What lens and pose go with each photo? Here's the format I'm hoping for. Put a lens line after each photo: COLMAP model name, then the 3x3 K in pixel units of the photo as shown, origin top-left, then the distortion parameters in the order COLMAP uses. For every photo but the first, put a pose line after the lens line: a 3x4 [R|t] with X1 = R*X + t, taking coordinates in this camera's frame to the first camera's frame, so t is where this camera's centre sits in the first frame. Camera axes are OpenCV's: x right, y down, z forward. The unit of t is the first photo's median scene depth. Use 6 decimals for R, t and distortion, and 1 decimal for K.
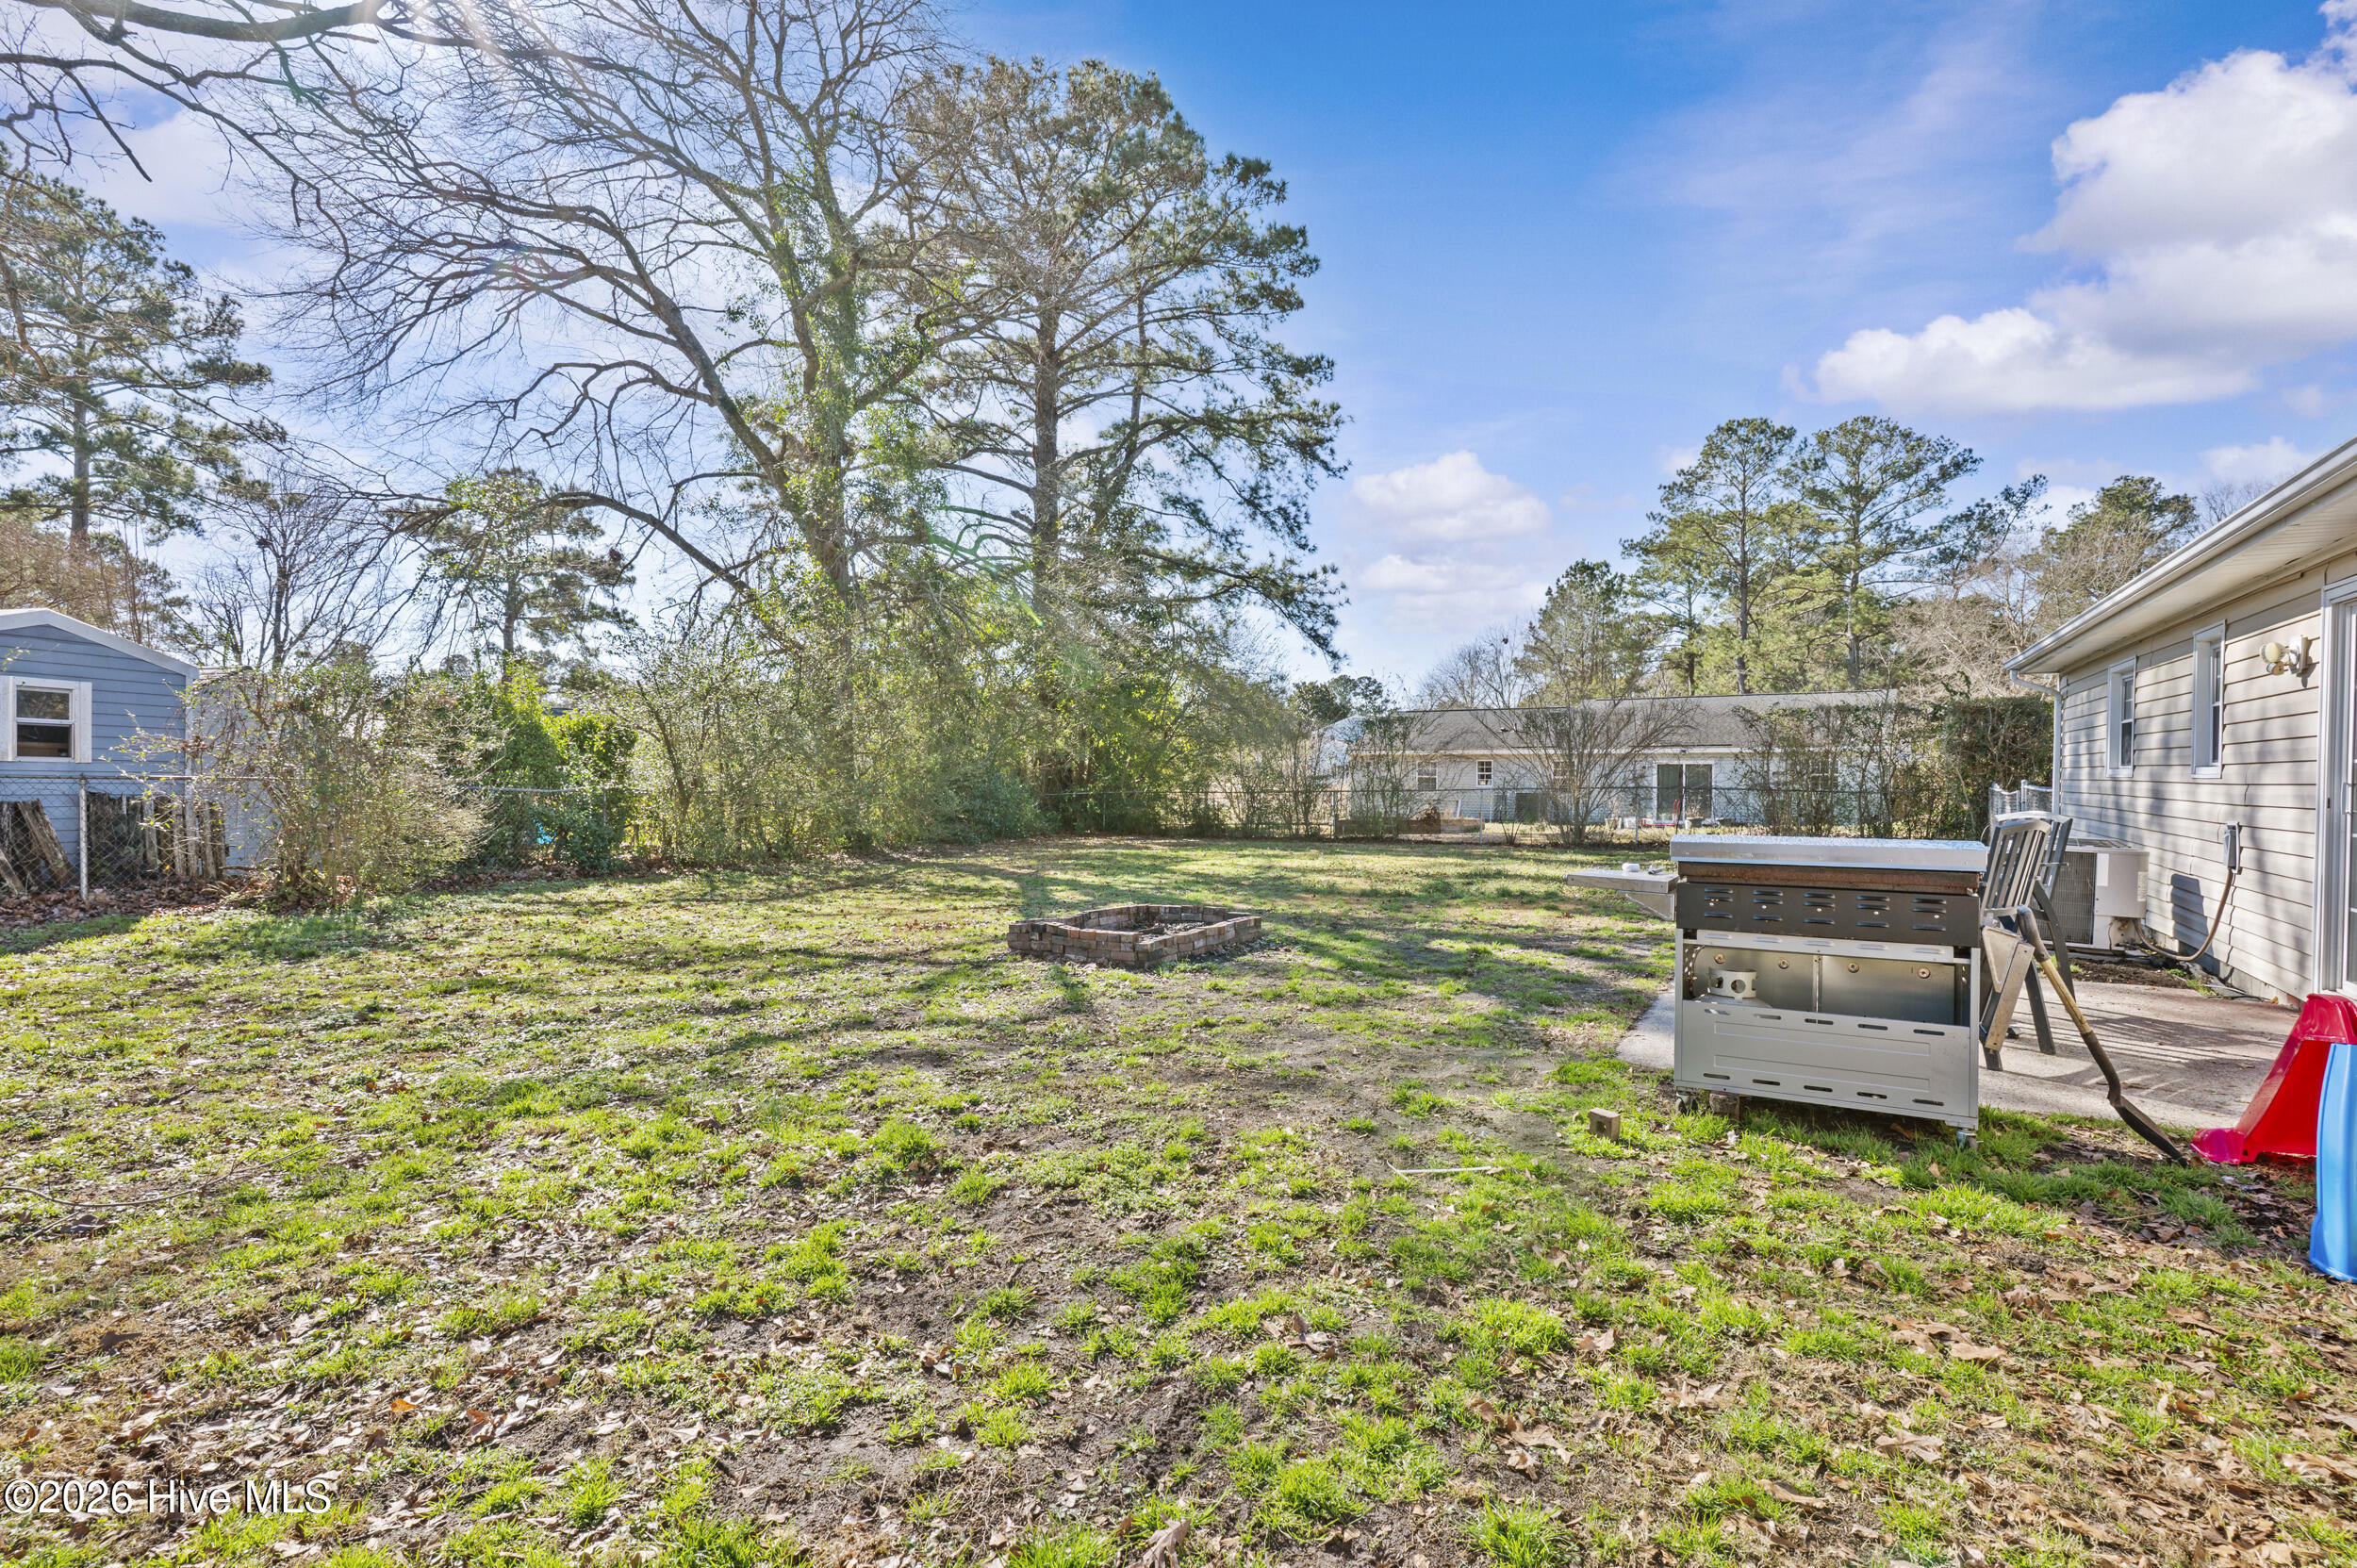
lens RADIAL K [[1143.9, 0, 1175.4], [0, 1143.9, 792.7], [0, 0, 1]] dist [-0.001459, 0.001524]
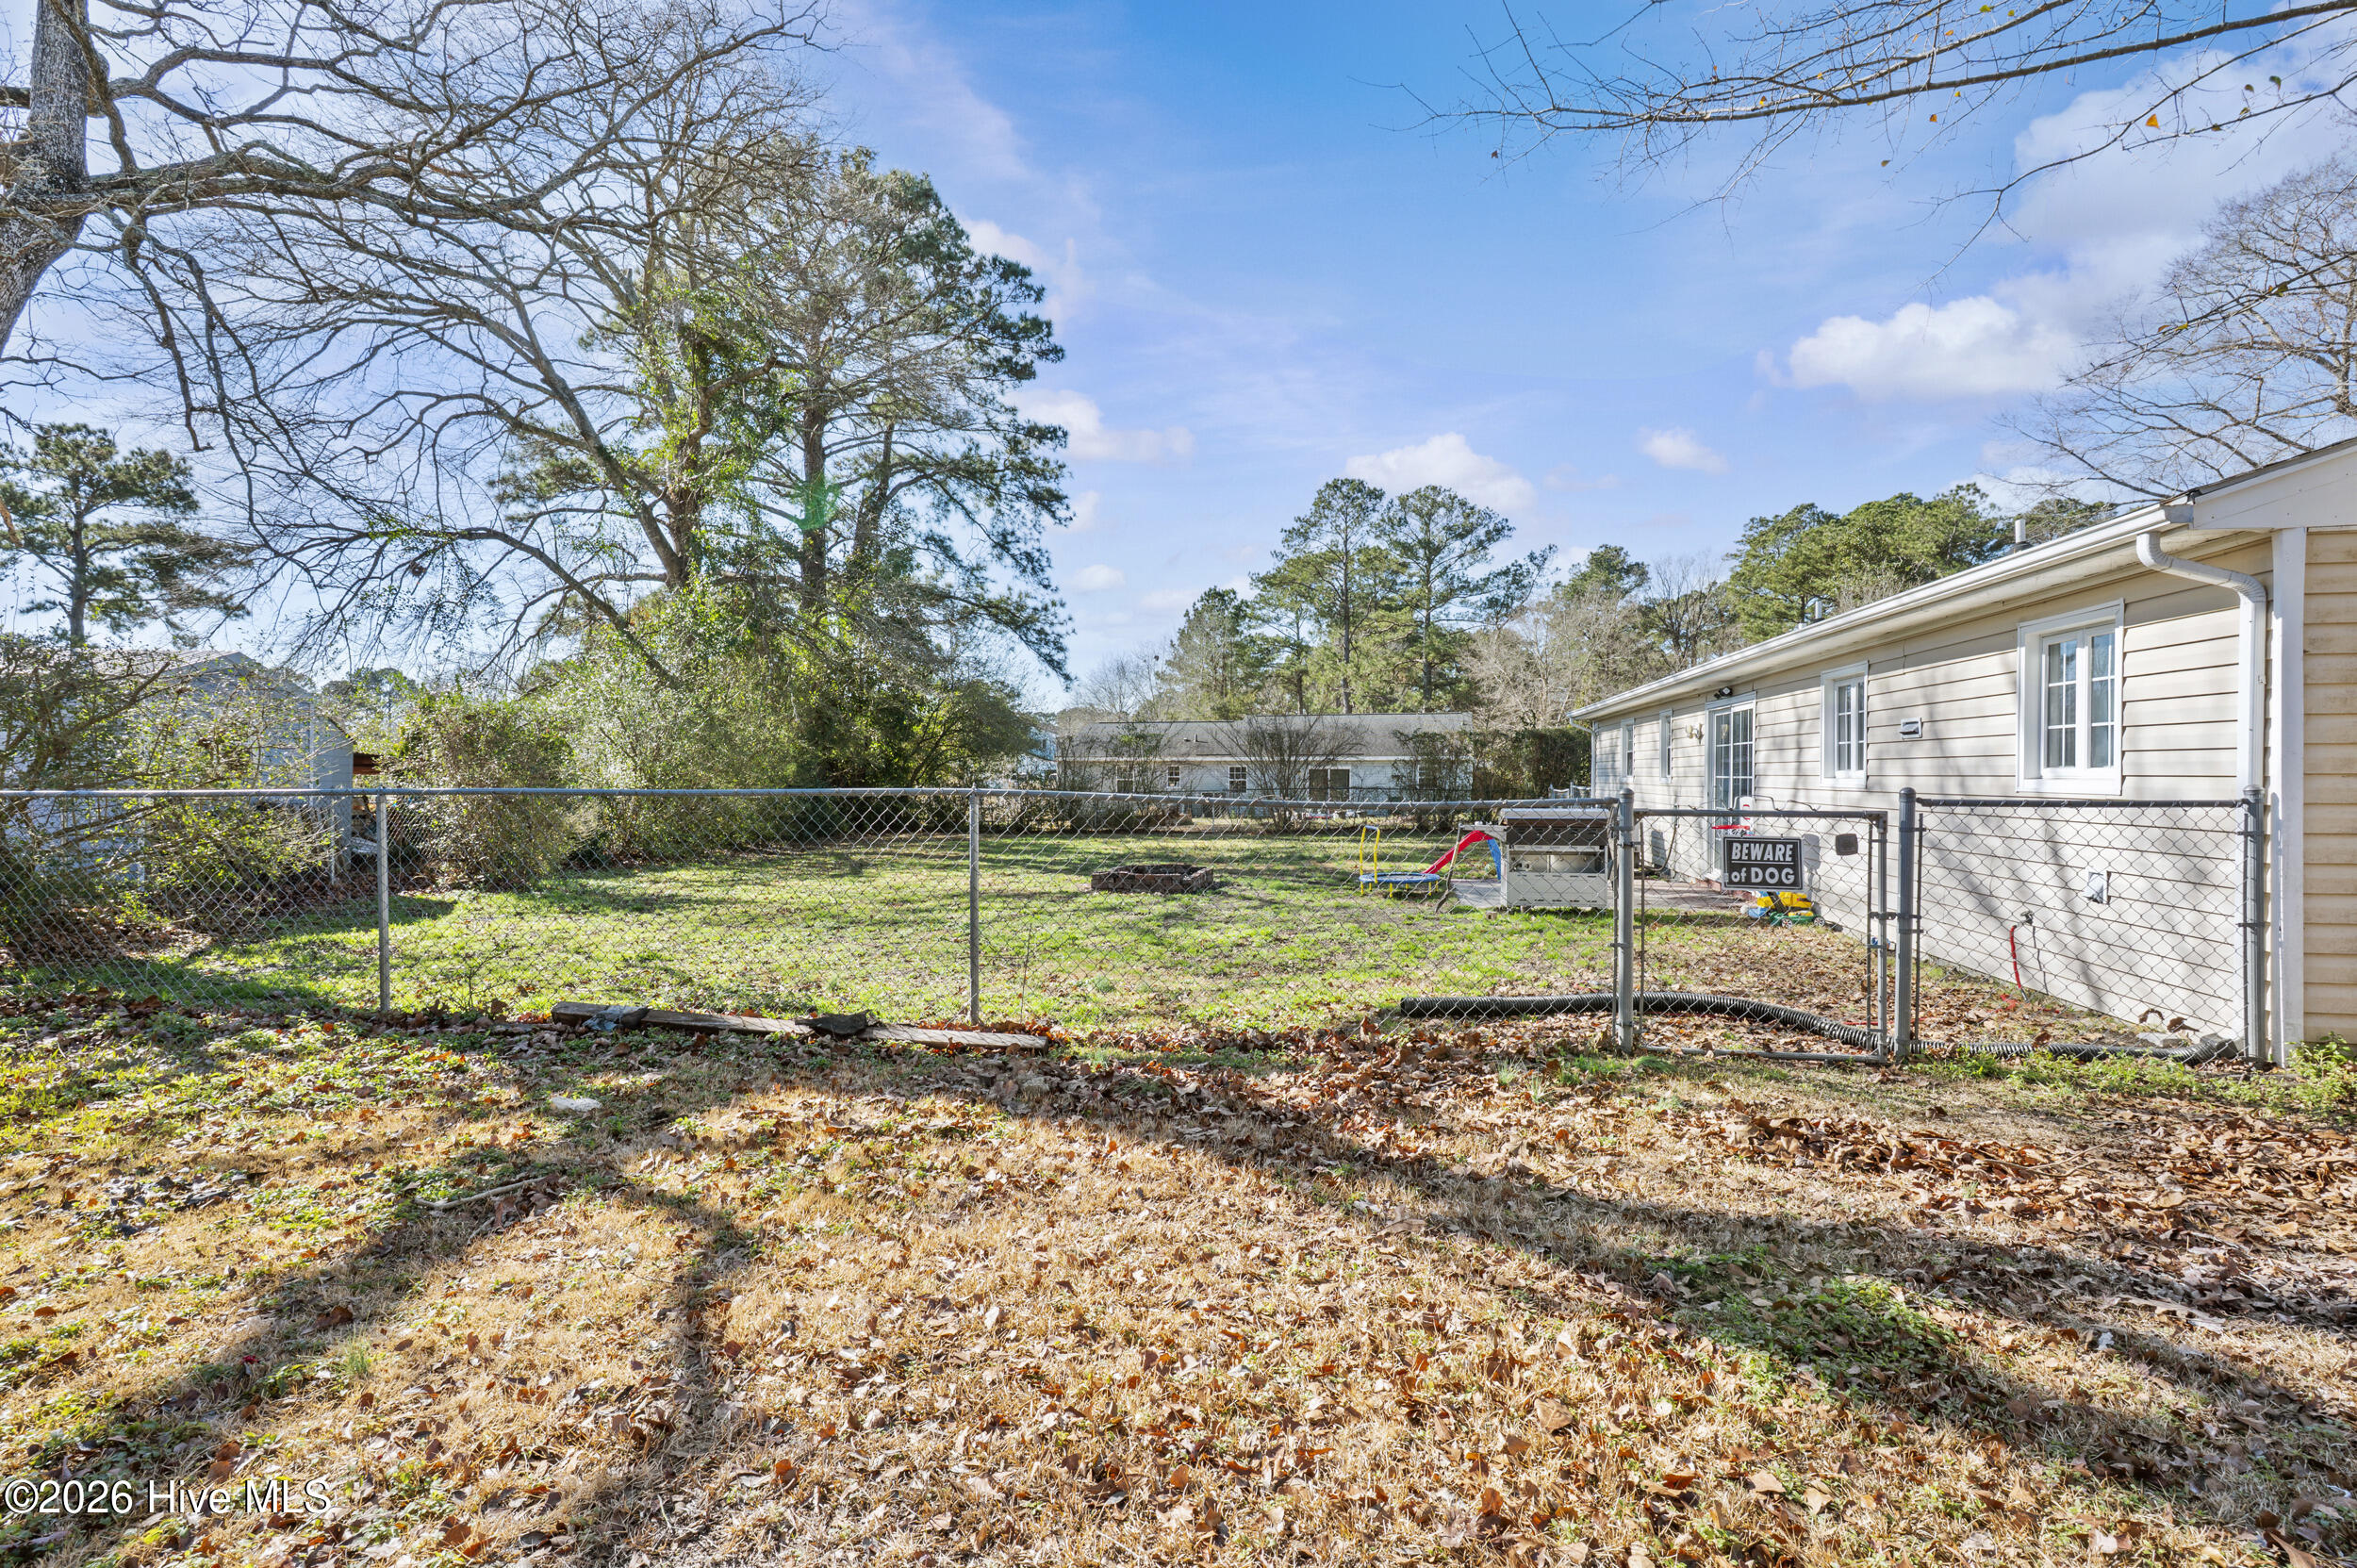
lens RADIAL K [[1143.9, 0, 1199.4], [0, 1143.9, 779.1], [0, 0, 1]] dist [-0.001459, 0.001524]
pose [[0.938527, -0.004204, 0.345181, -0.124584], [0.008767, 0.999894, -0.011660, -0.000849], [-0.345096, 0.013969, 0.938464, -0.134448]]
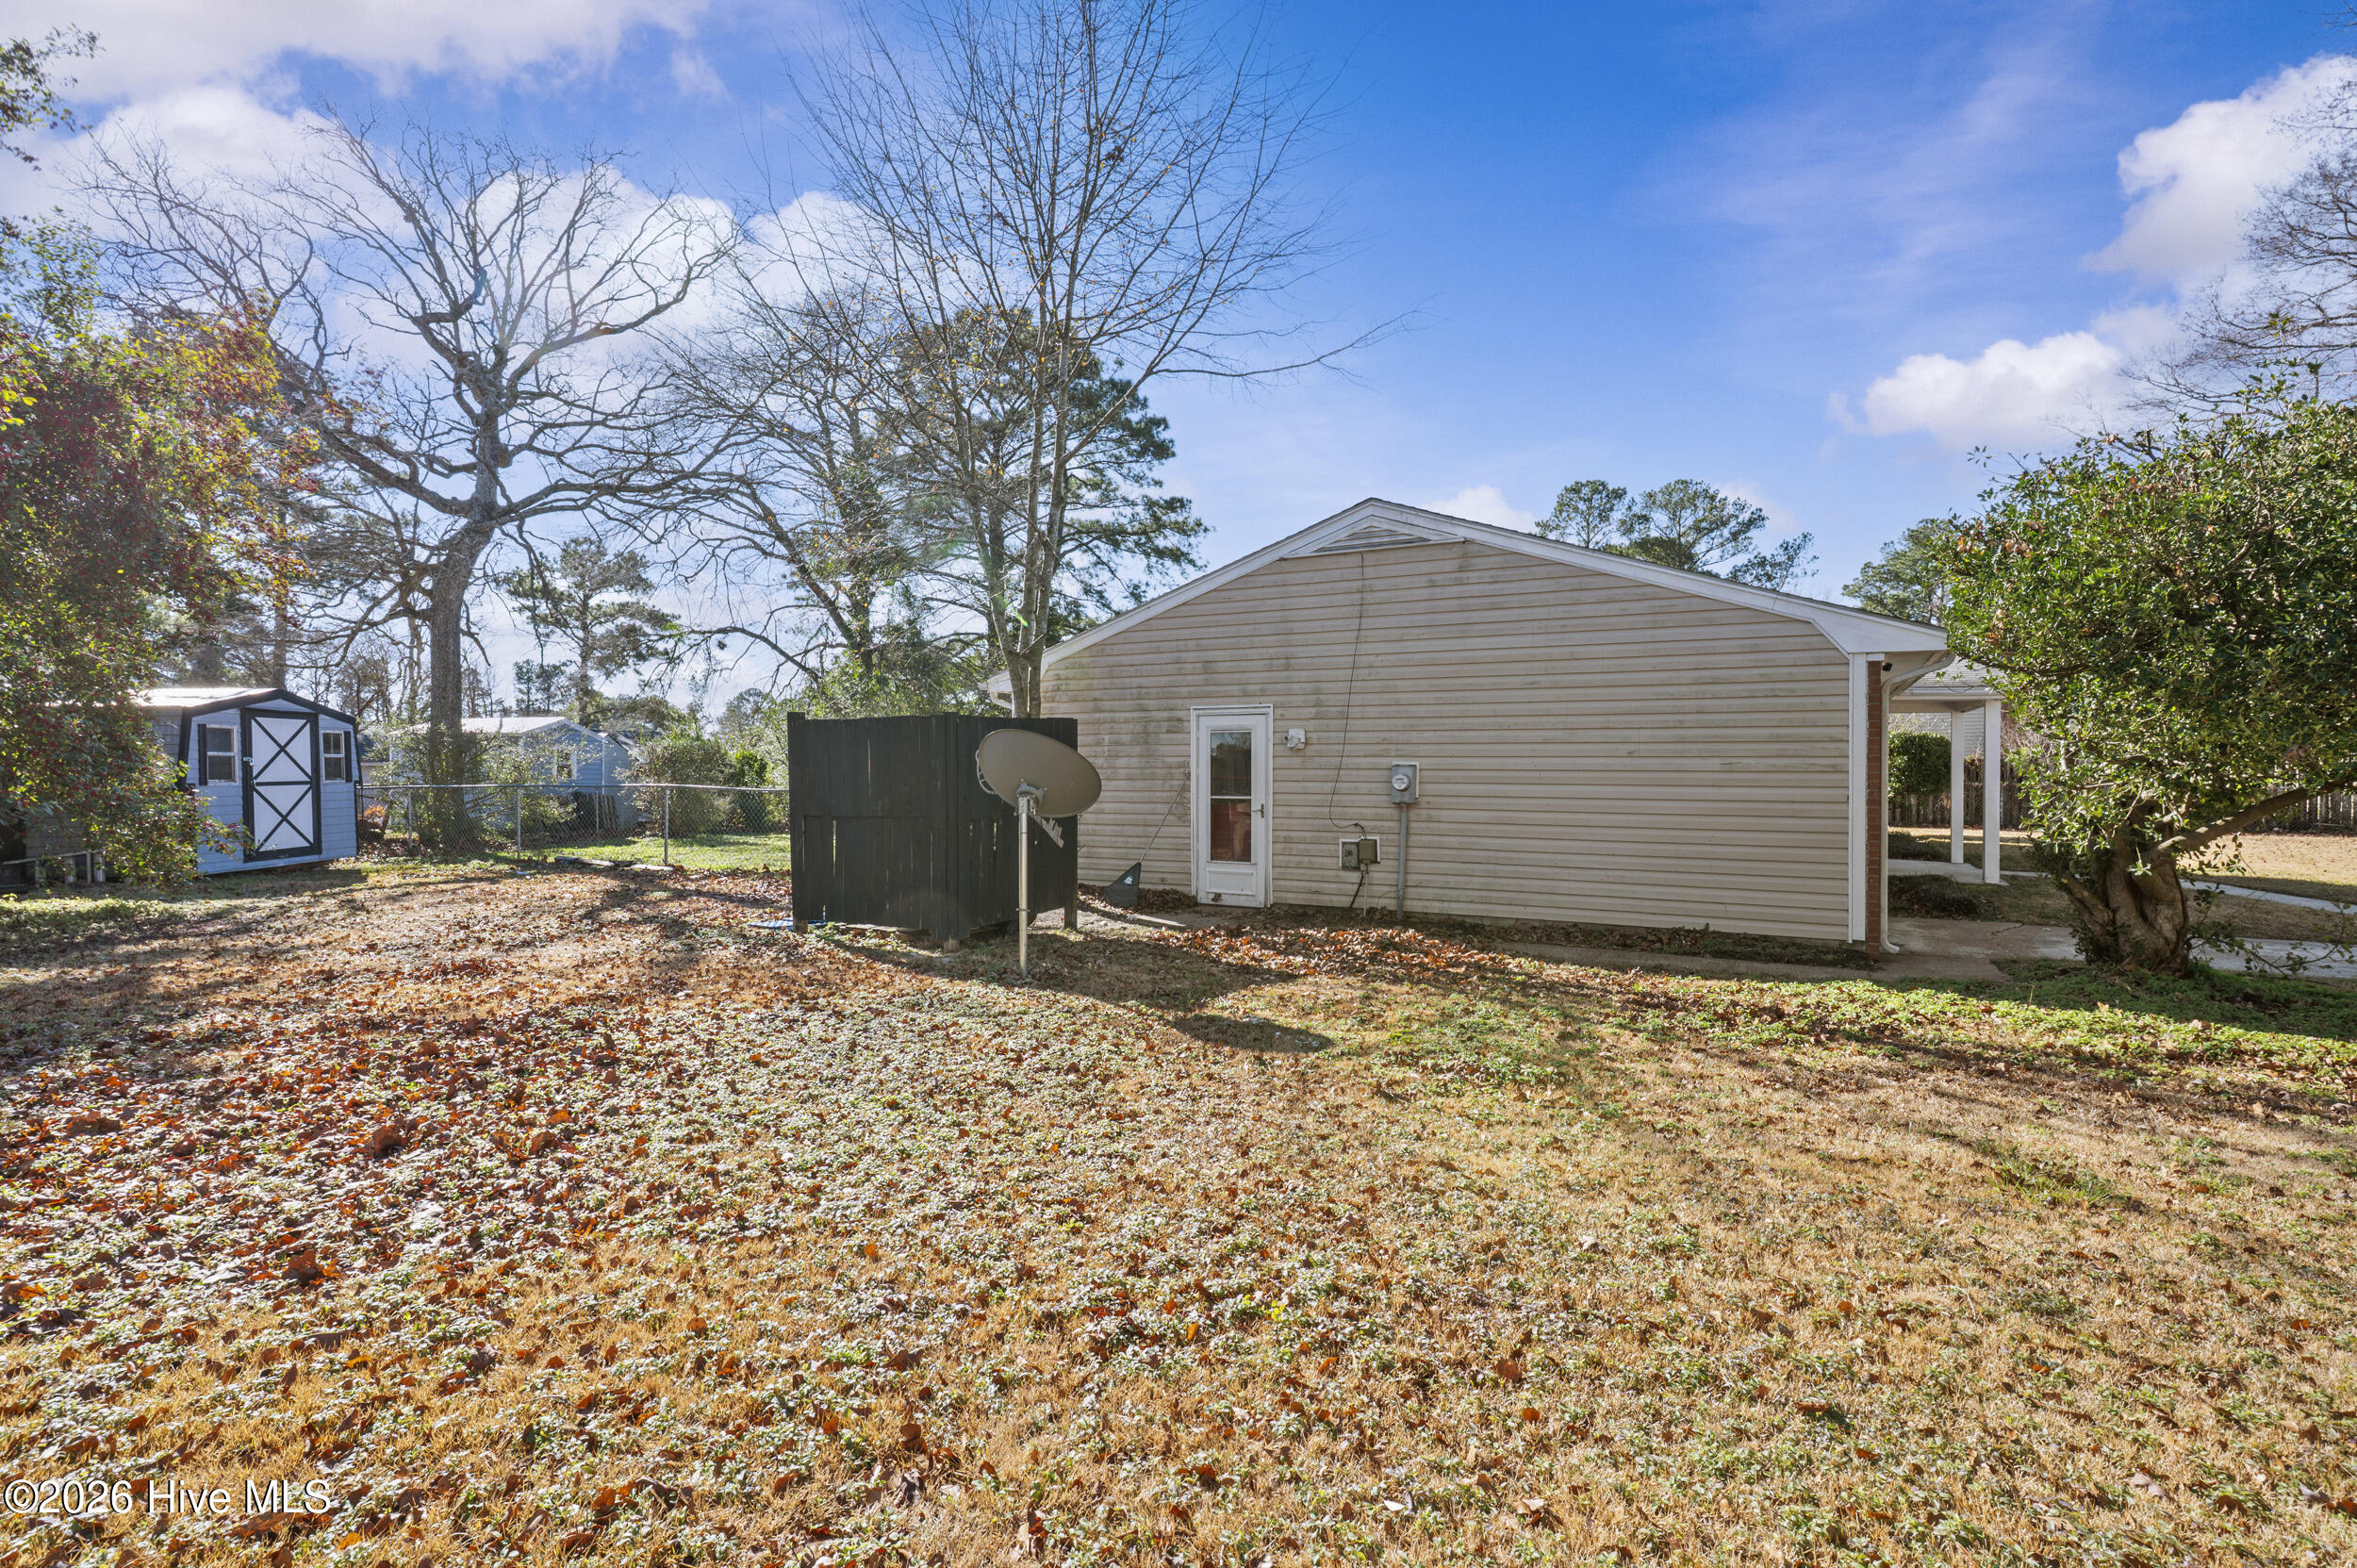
lens RADIAL K [[1143.9, 0, 1183.9], [0, 1143.9, 777.8], [0, 0, 1]] dist [-0.001459, 0.001524]
pose [[0.999670, -0.005324, 0.025112, 0.077446], [0.005620, 0.999915, -0.011770, 0.001038], [-0.025047, 0.011907, 0.999615, -0.411668]]
